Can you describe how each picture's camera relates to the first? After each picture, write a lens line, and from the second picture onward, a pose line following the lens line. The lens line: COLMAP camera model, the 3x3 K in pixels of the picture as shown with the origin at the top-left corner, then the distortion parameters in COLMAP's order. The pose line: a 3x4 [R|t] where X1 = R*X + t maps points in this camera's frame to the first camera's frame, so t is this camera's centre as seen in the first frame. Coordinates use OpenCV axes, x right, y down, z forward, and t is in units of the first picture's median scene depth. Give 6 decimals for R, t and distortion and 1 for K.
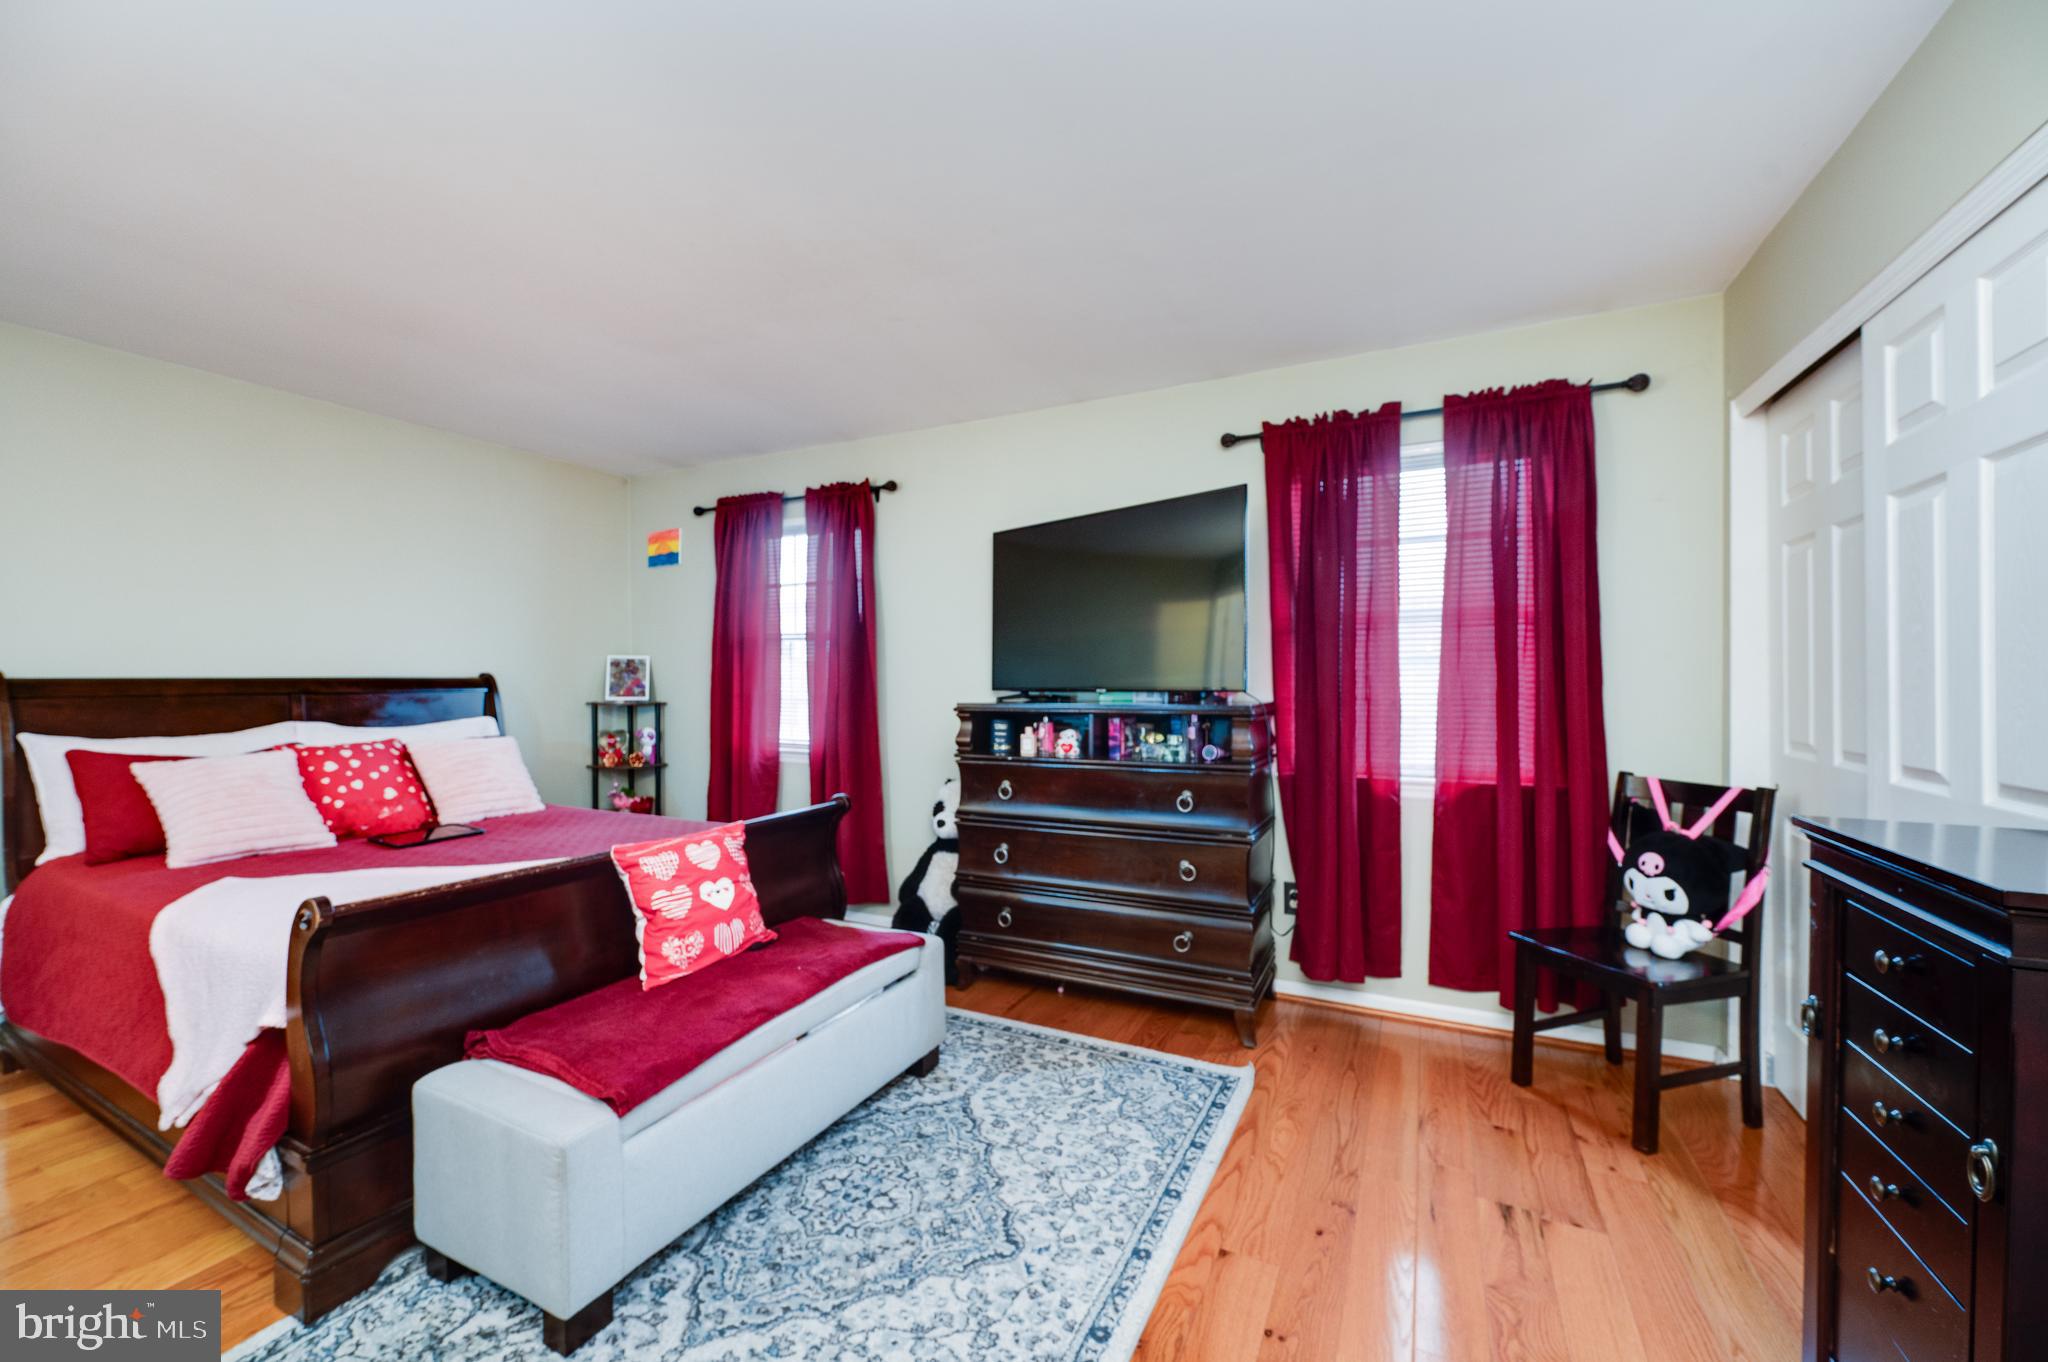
lens RADIAL K [[775.8, 0, 1024.0], [0, 775.8, 681.0], [0, 0, 1]] dist [-0.000622, -0.000038]
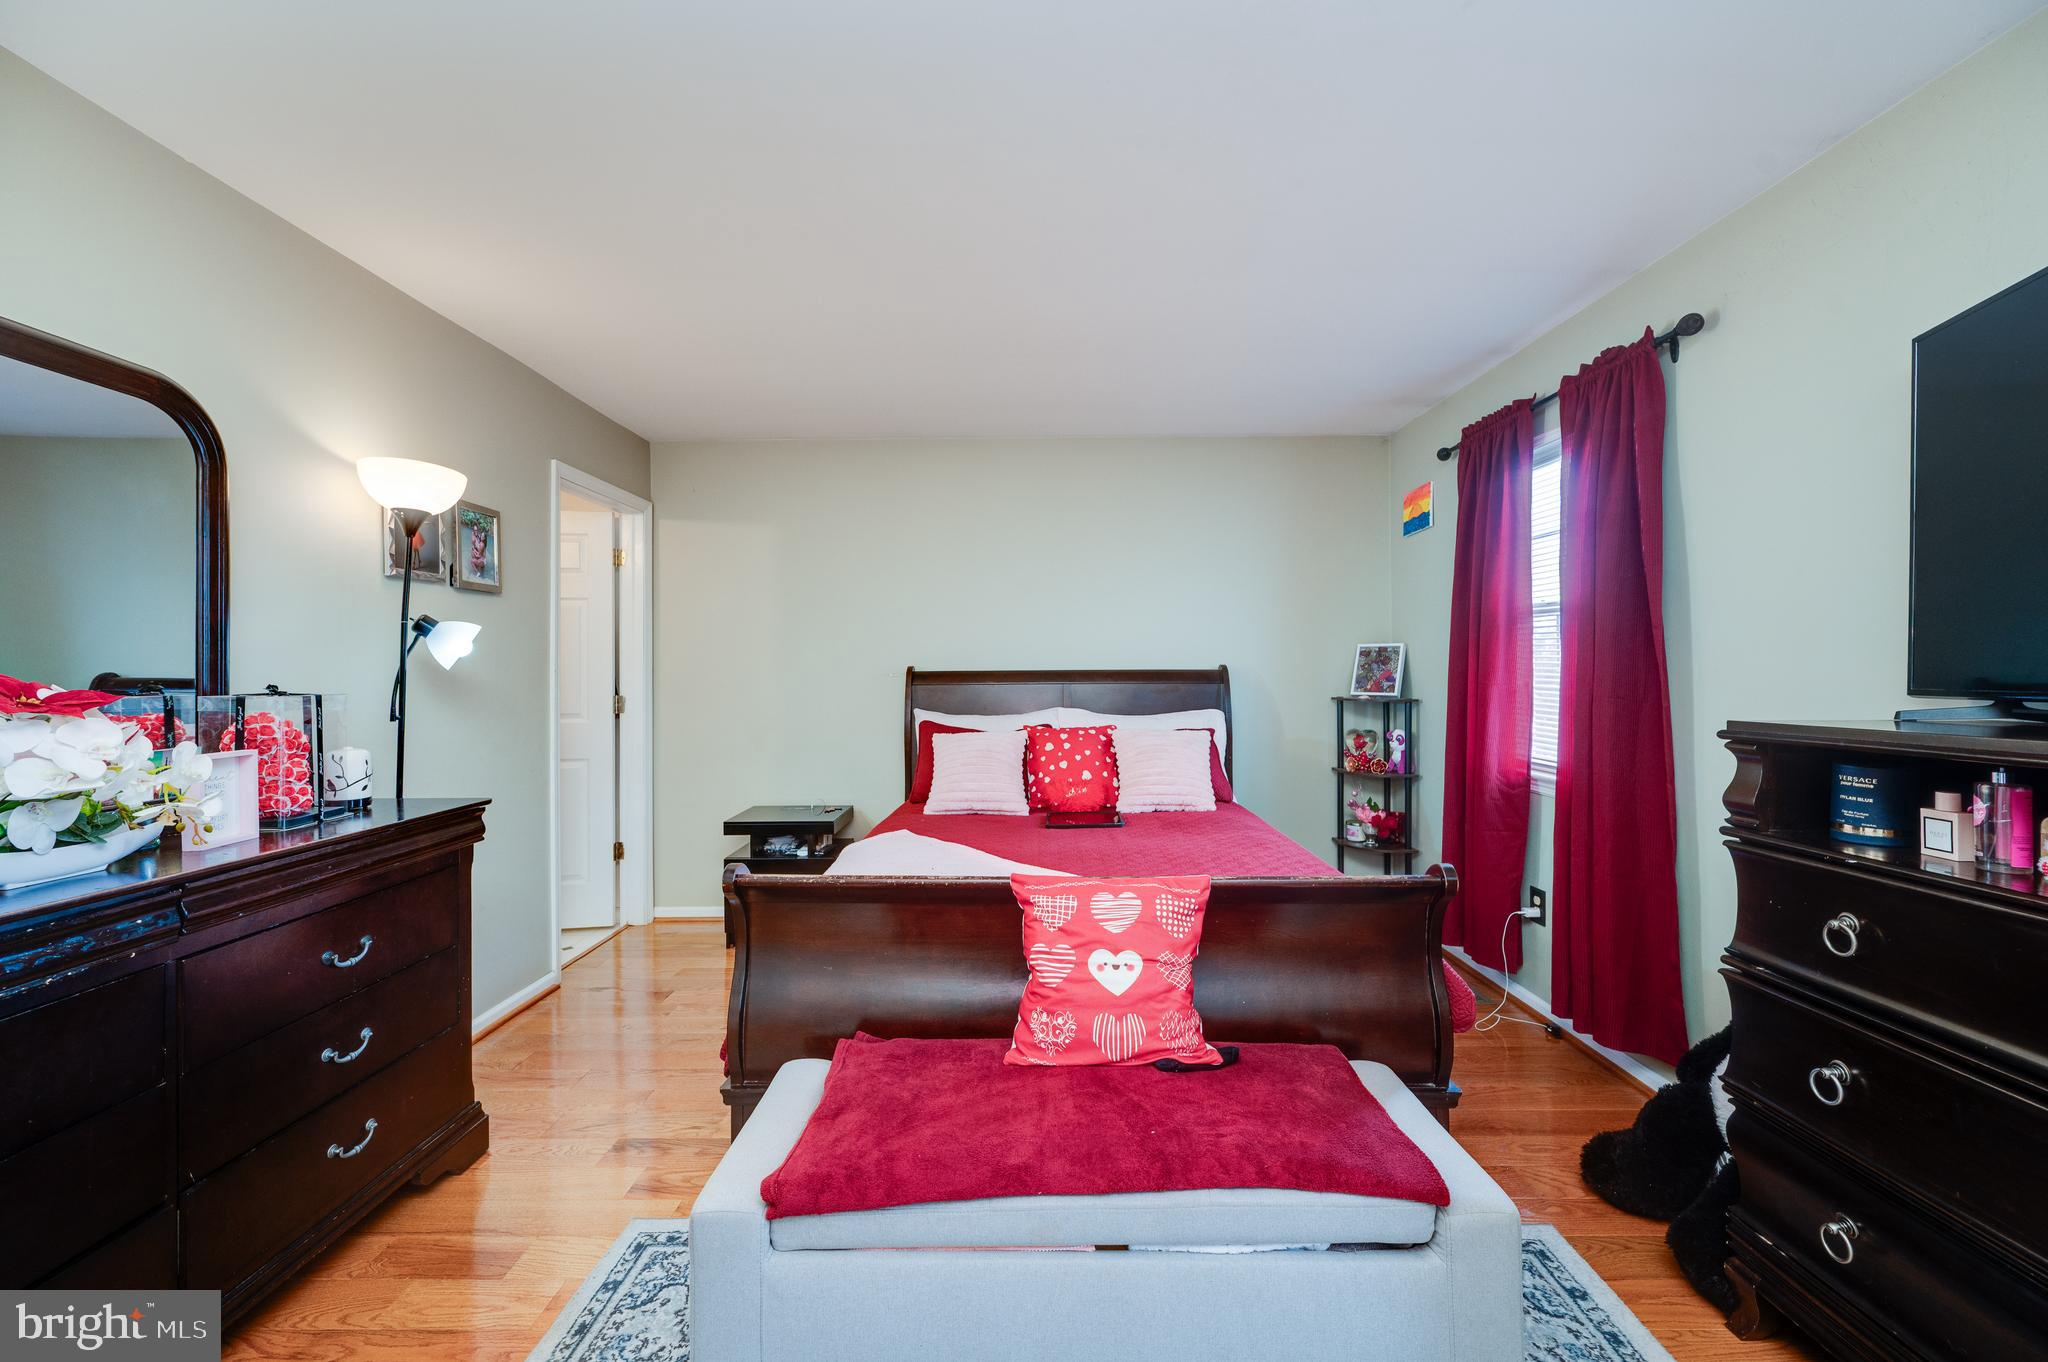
lens RADIAL K [[805.8, 0, 1026.0], [0, 805.8, 666.9], [0, 0, 1]] dist [0.000671, 0.000144]
pose [[0.452840, -0.005576, -0.891574, 0.159469], [0.000219, 0.999981, -0.006143, -0.002119], [0.891592, 0.002586, 0.452833, 0.392129]]
